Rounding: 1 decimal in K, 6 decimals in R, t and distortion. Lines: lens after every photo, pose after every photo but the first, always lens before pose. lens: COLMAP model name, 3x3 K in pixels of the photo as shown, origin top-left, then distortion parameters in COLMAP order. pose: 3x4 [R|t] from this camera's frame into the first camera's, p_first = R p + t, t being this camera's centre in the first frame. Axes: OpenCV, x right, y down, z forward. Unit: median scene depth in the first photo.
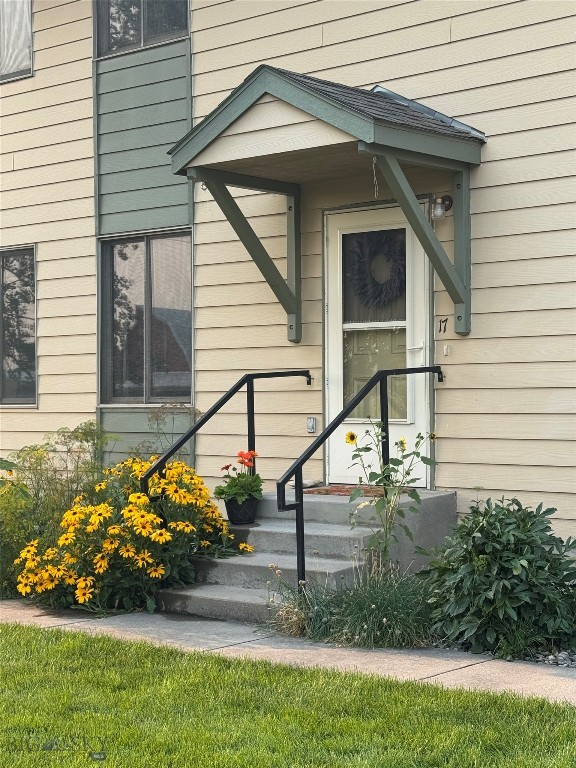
lens RADIAL K [[1370.9, 0, 286.6], [0, 1370.9, 383.4], [0, 0, 1]] dist [0.107709, 0.000000]
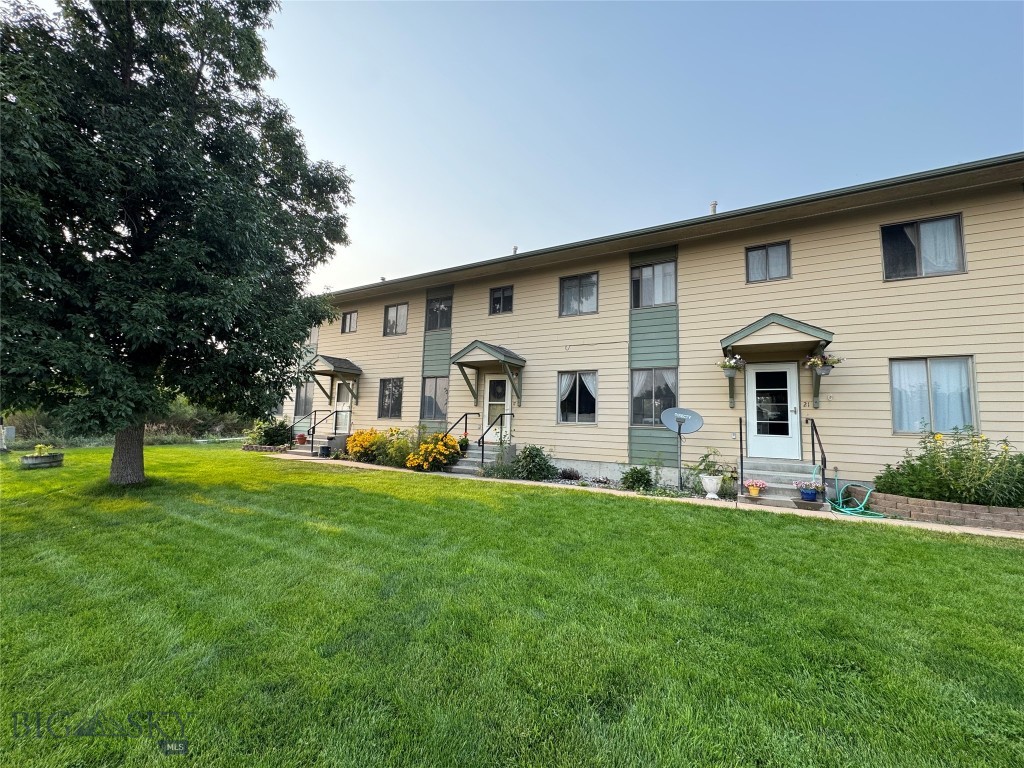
lens RADIAL K [[396.0, 0, 512.5], [0, 396.0, 380.6], [0, 0, 1]] dist [0.003921, 0.000144]
pose [[0.980380, 0.059635, 0.187878, -0.122090], [-0.041351, 0.994150, -0.099780, 0.008228], [-0.192729, 0.090054, 0.977111, -0.181361]]
